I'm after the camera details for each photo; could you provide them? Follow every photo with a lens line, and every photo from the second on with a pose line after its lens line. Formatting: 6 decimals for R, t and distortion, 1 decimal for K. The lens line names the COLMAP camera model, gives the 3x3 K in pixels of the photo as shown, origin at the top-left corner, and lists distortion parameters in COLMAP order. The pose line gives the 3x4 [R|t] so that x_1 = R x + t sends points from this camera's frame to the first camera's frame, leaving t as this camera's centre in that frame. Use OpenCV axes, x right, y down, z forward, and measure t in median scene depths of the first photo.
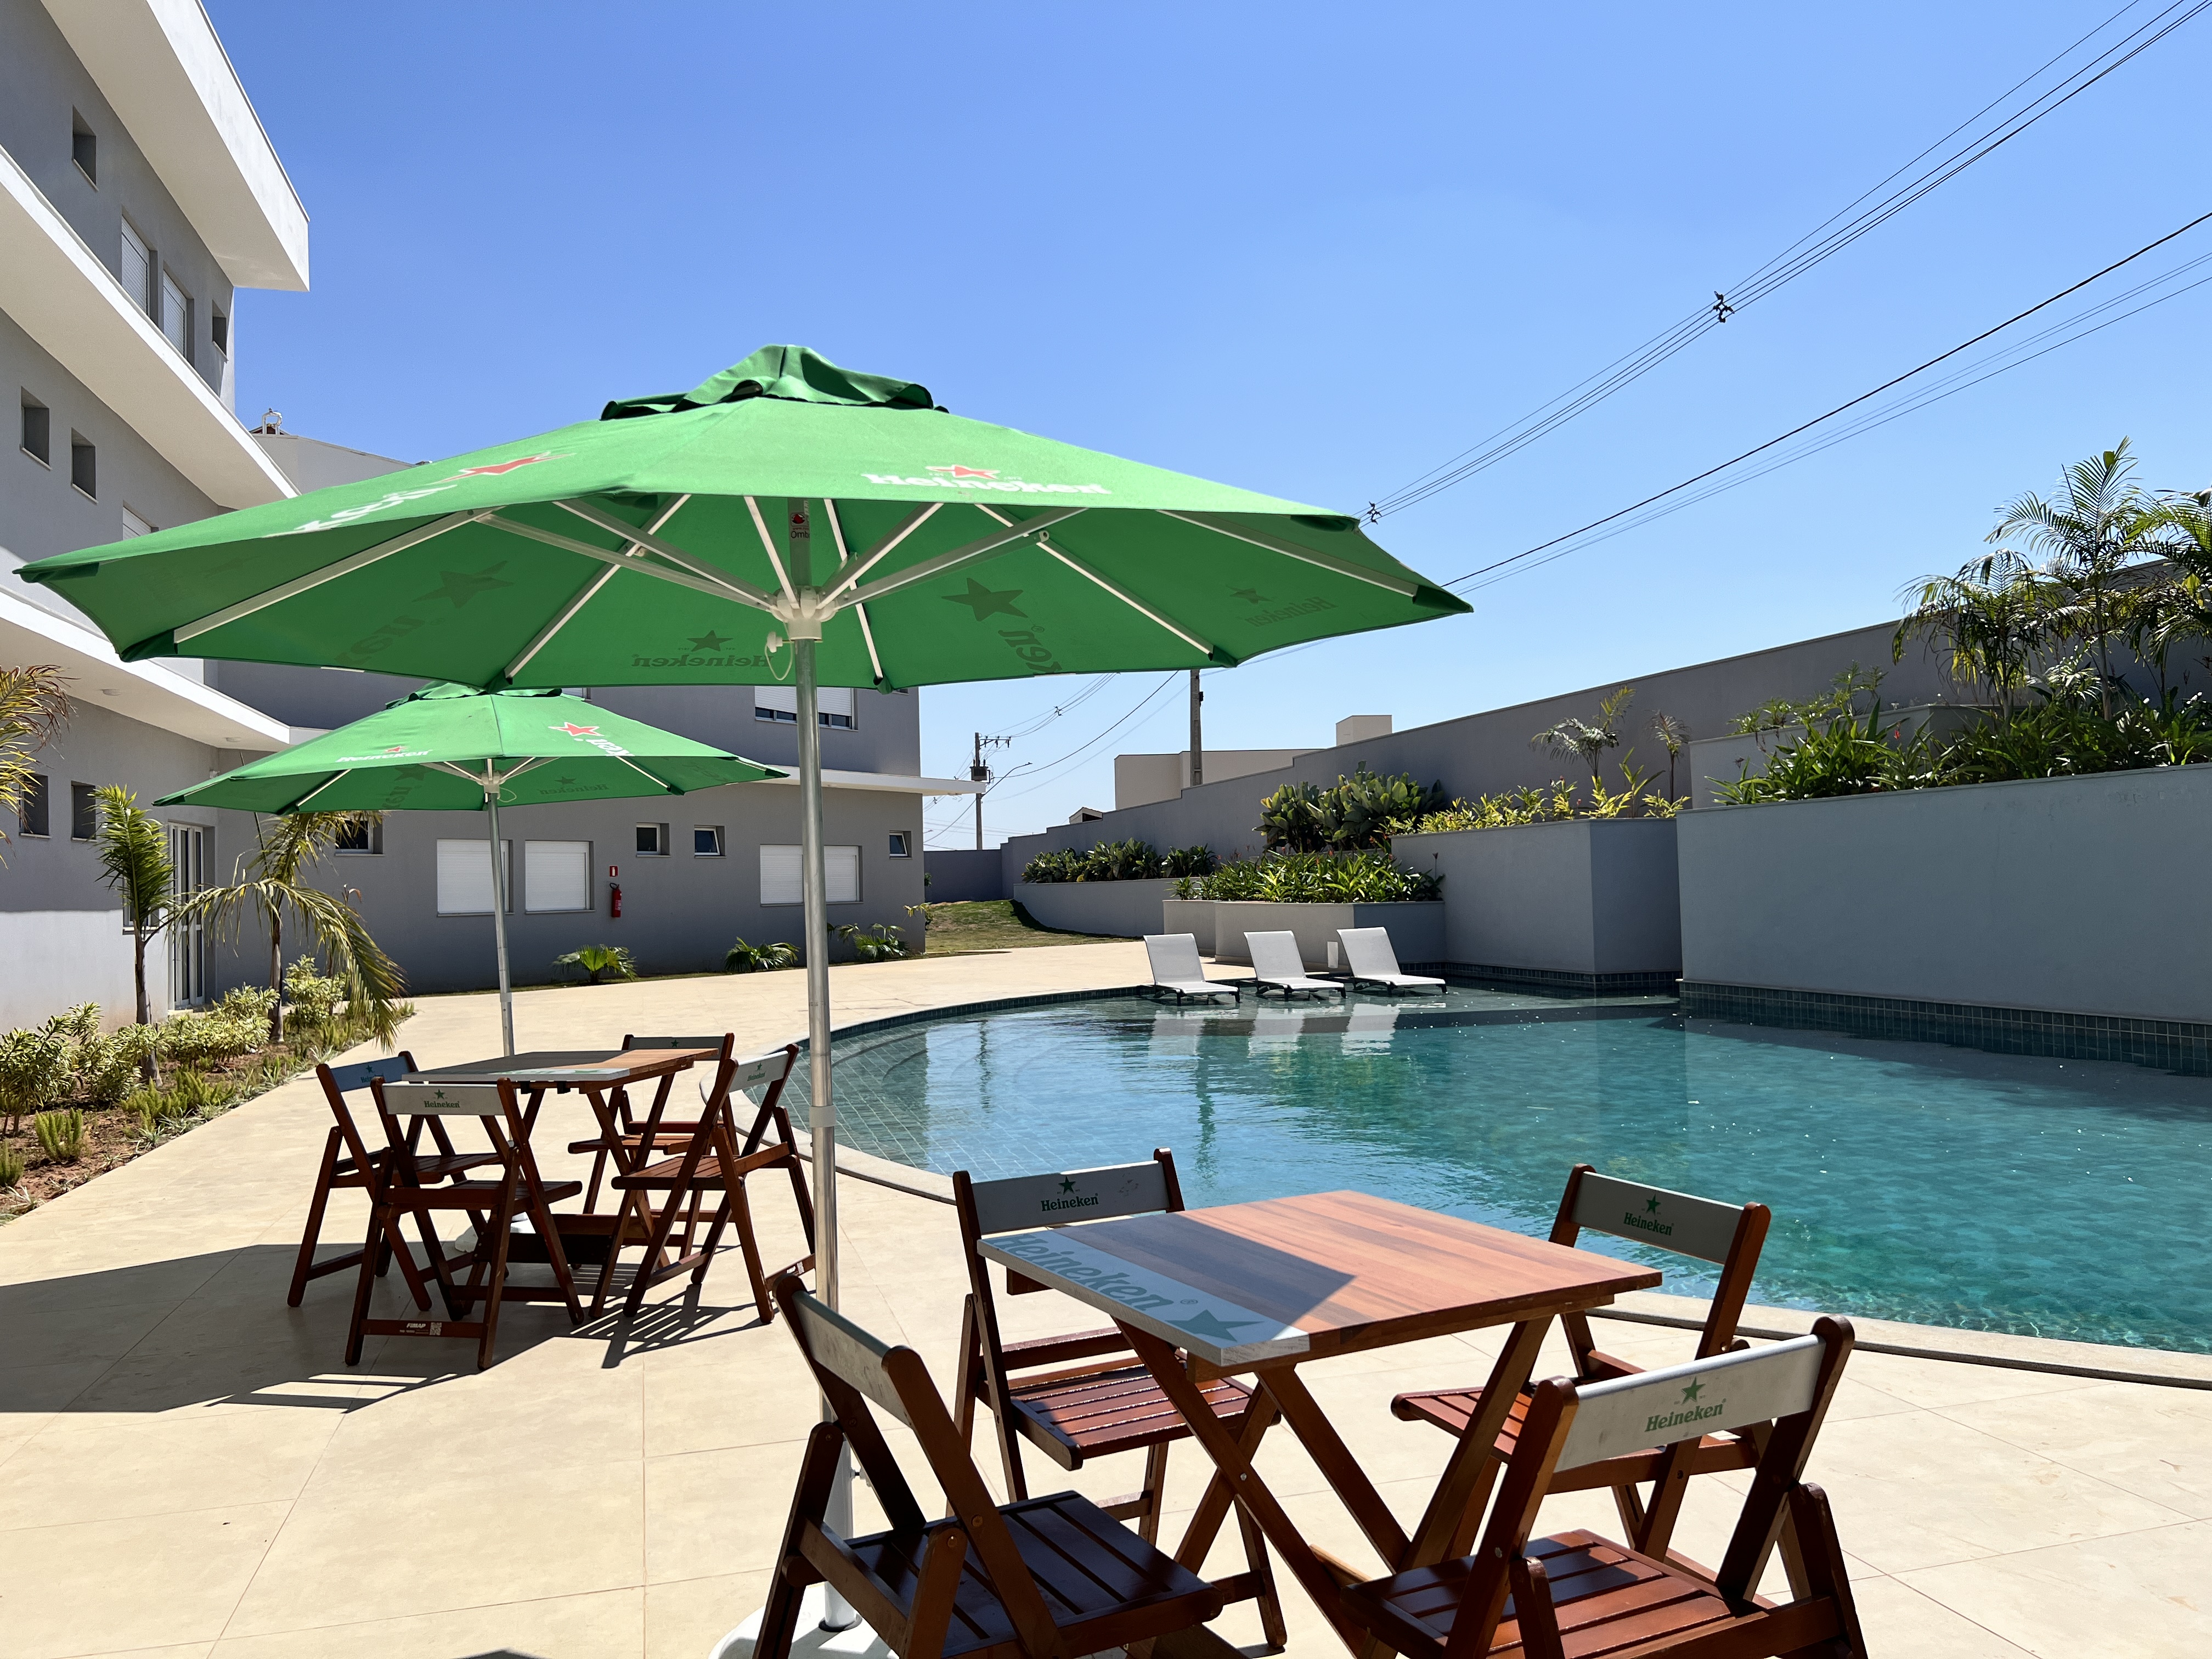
lens RADIAL K [[1680.5, 0, 1105.9], [0, 1680.5, 834.1], [0, 0, 1]] dist [0.000831, 0.000111]
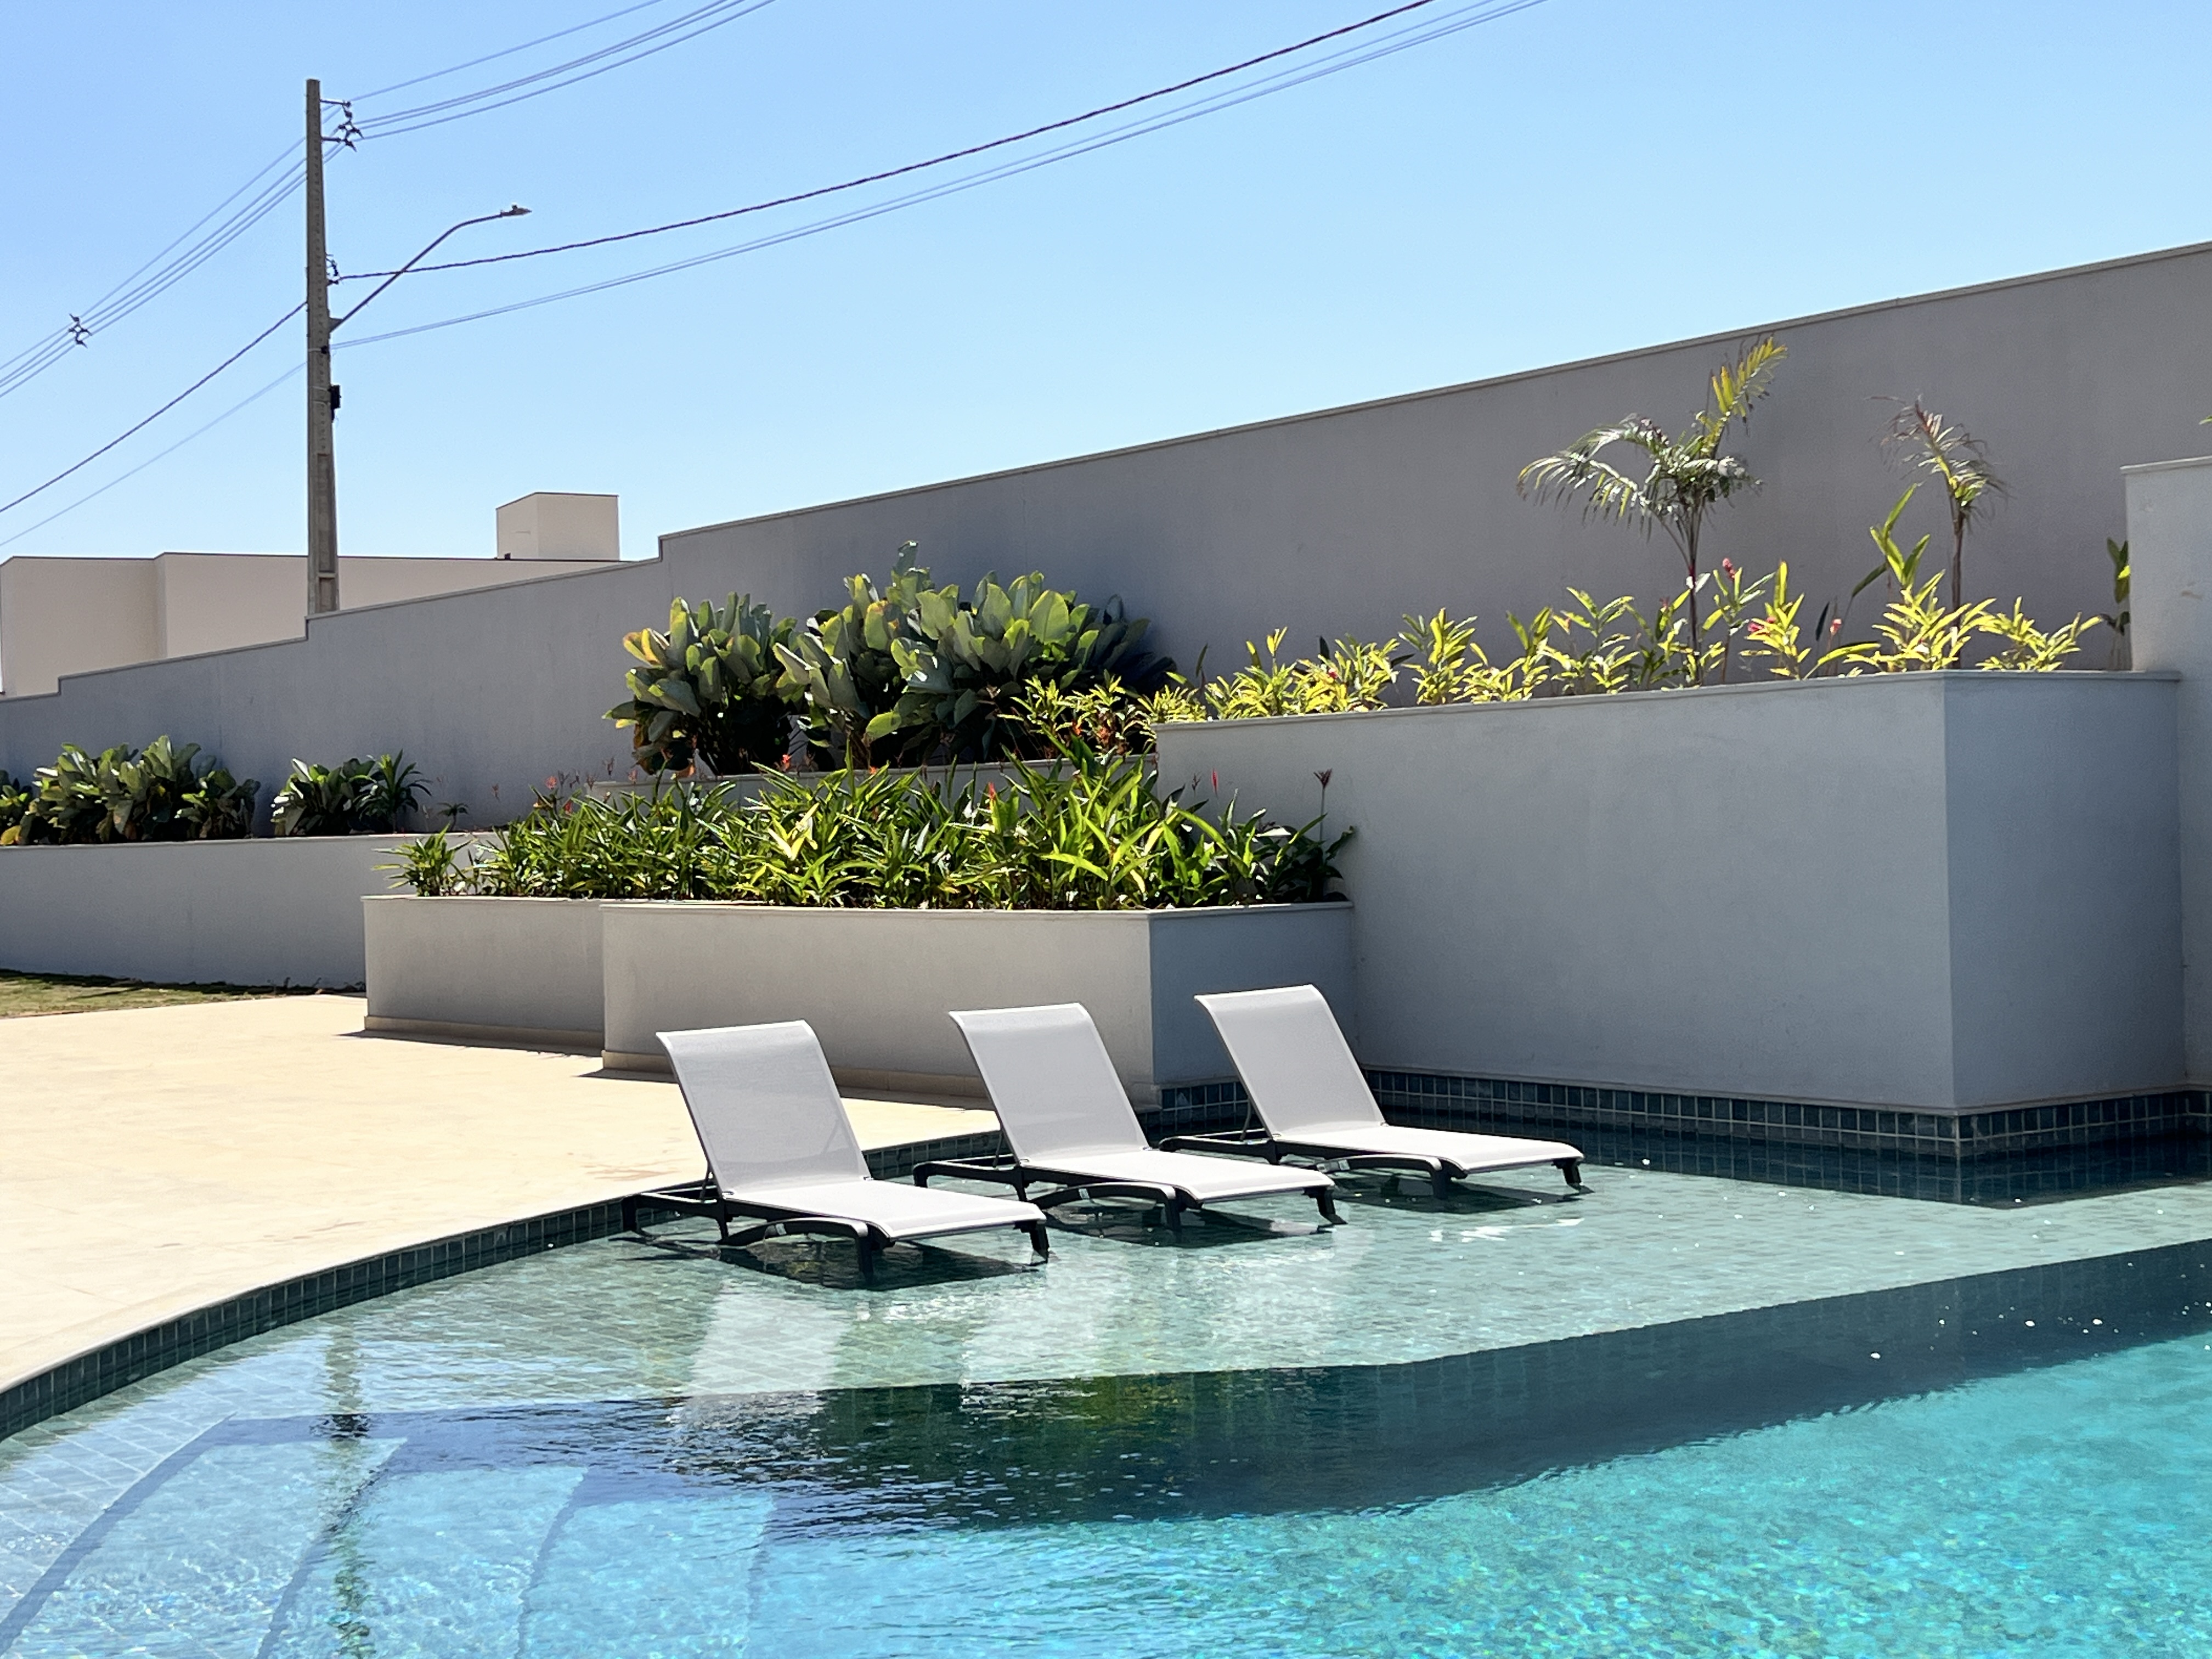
lens RADIAL K [[3176.9, 0, 1105.8], [0, 3176.9, 832.9], [0, 0, 1]] dist [0.101876, 0.000000]
pose [[0.933117, 0.000953, 0.359573, -0.077878], [-0.009973, 0.999680, 0.023233, 0.007765], [-0.359436, -0.025265, 0.932828, 0.308781]]
